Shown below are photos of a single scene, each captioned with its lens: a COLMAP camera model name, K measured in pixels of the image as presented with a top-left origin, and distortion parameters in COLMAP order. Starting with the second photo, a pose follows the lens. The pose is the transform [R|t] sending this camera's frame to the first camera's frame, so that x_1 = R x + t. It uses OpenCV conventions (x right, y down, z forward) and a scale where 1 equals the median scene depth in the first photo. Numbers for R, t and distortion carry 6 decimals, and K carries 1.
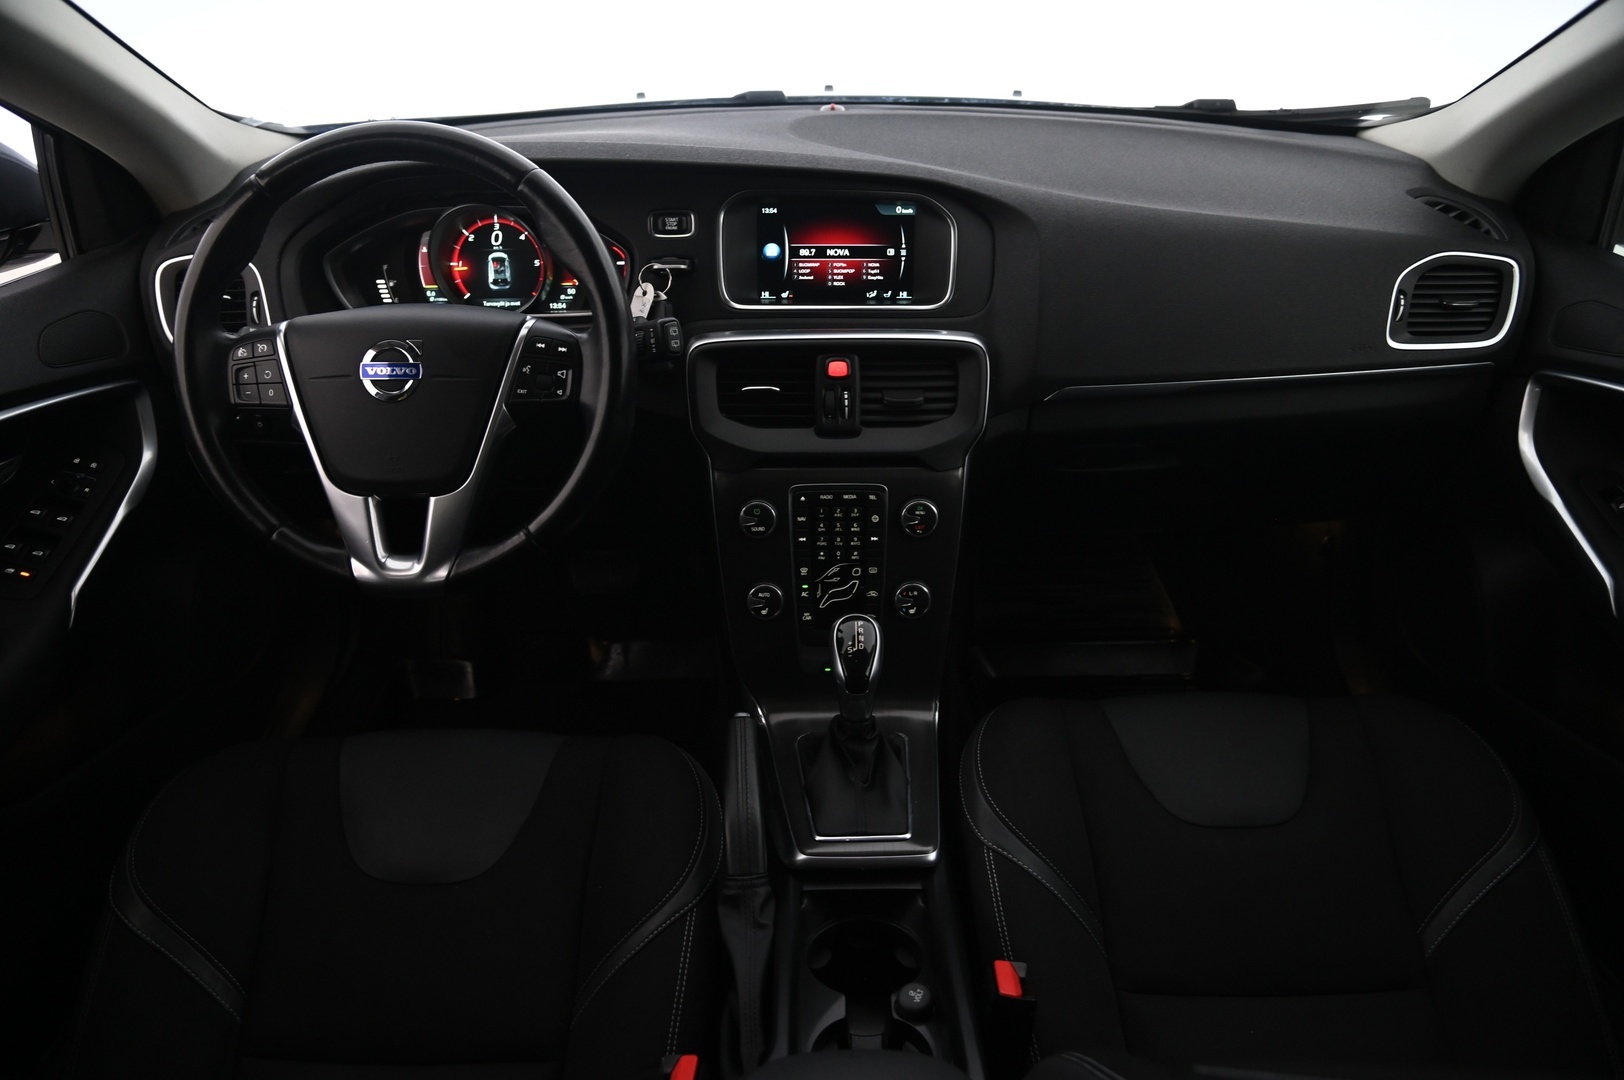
lens RADIAL K [[1115.1, 0, 819.7], [0, 1115.1, 536.7], [0, 0, 1]] dist [-0.066779, 0.005452]
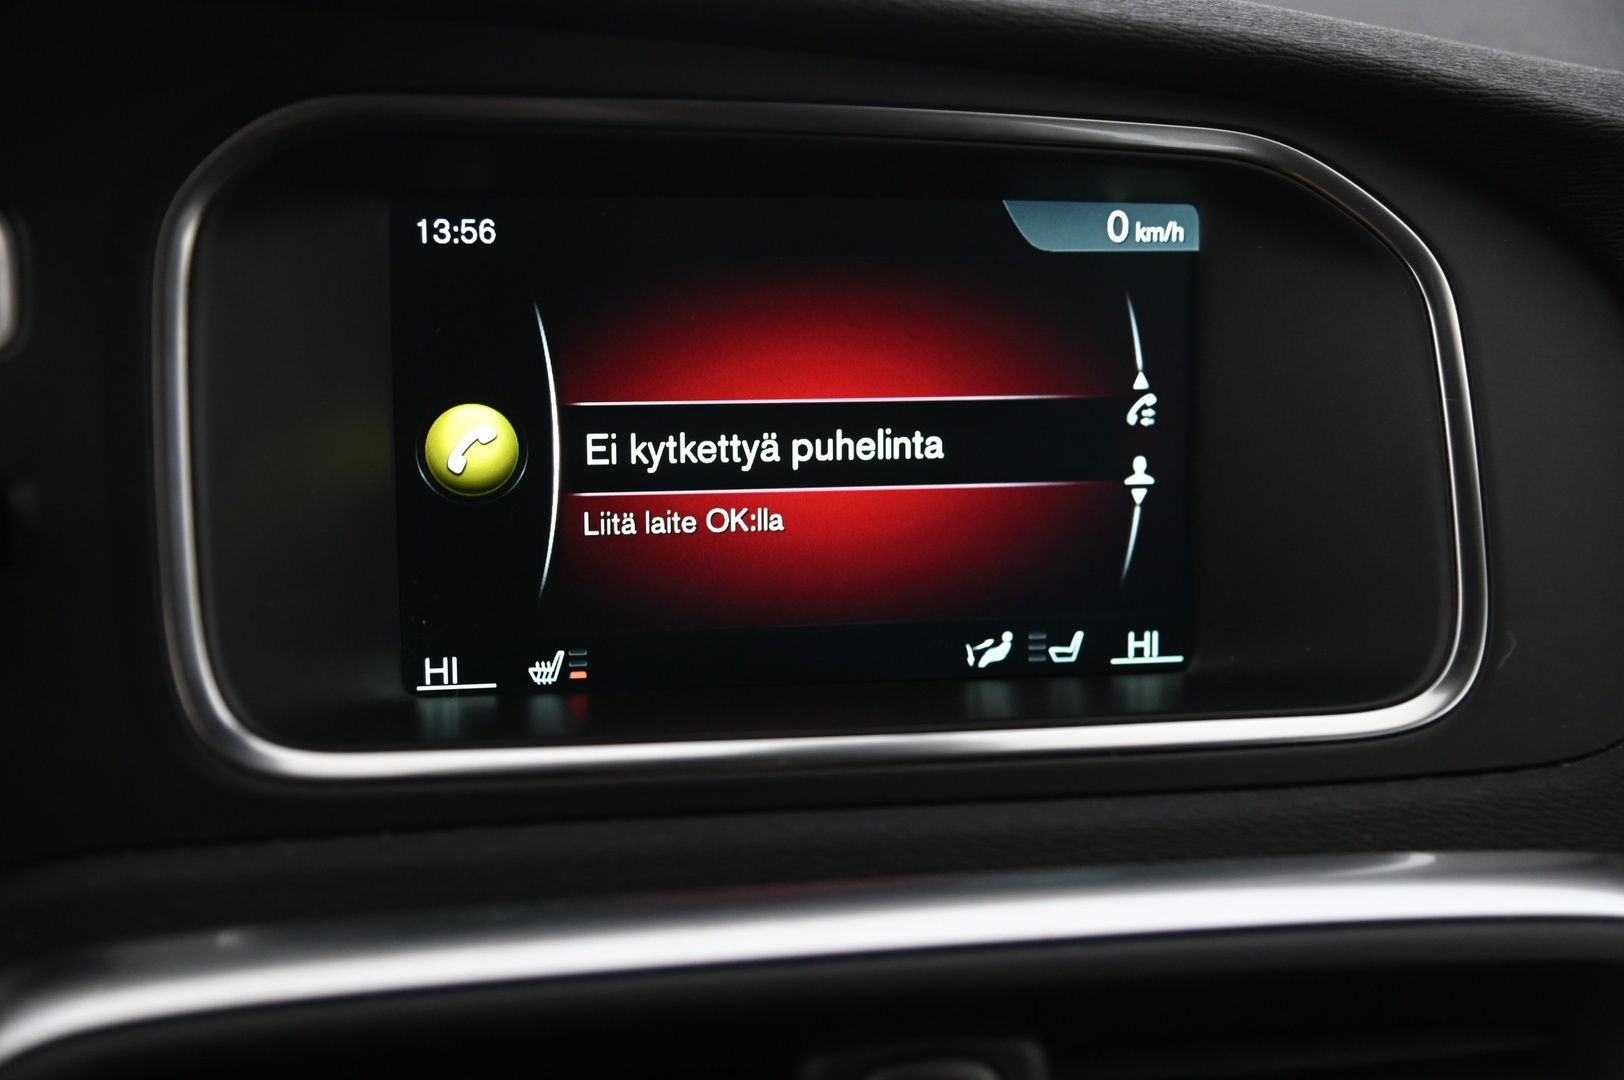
lens RADIAL K [[2114.3, 0, 793.5], [0, 2114.3, 542.6], [0, 0, 1]] dist [0.145851, 0.000000]
pose [[0.982142, -0.029570, 0.185804, -0.058741], [0.070652, 0.973261, -0.218569, -0.165555], [-0.174373, 0.227793, 0.957969, 0.676298]]
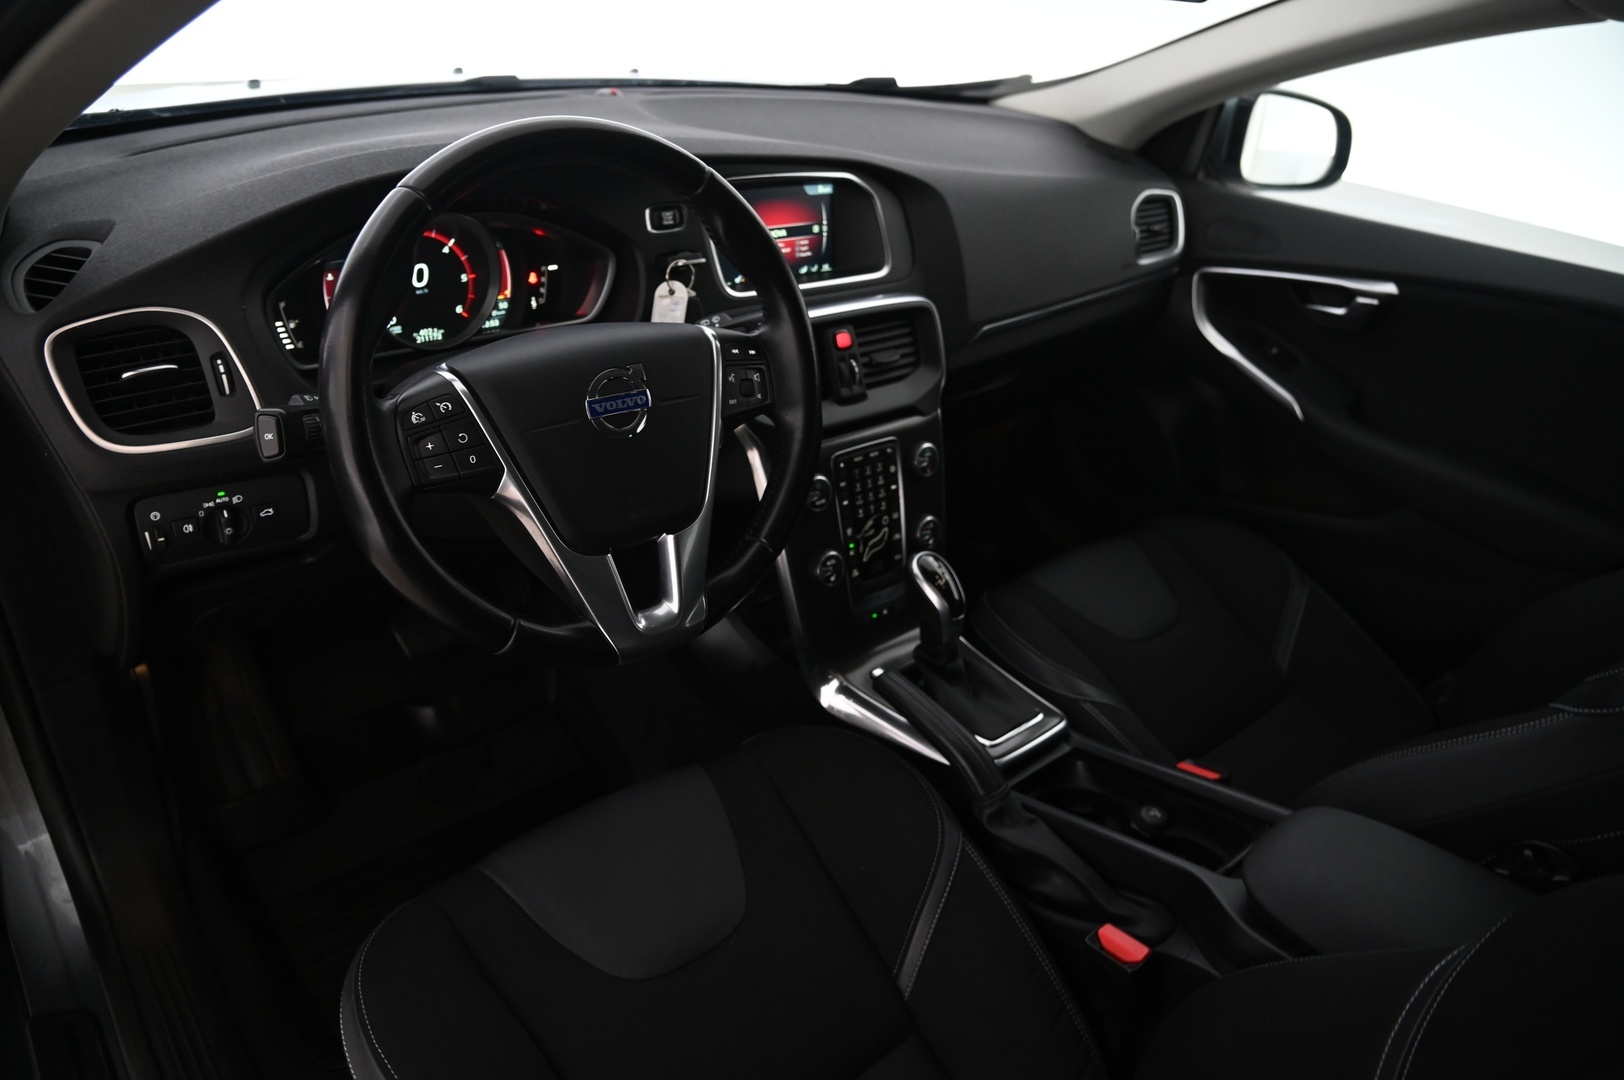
lens RADIAL K [[1115.1, 0, 817.8], [0, 1115.1, 528.8], [0, 0, 1]] dist [-0.066779, 0.005452]
pose [[0.761459, -0.248173, 0.598824, -0.675311], [0.233965, 0.966758, 0.103149, -0.088953], [-0.604516, 0.061560, 0.794210, 0.167685]]
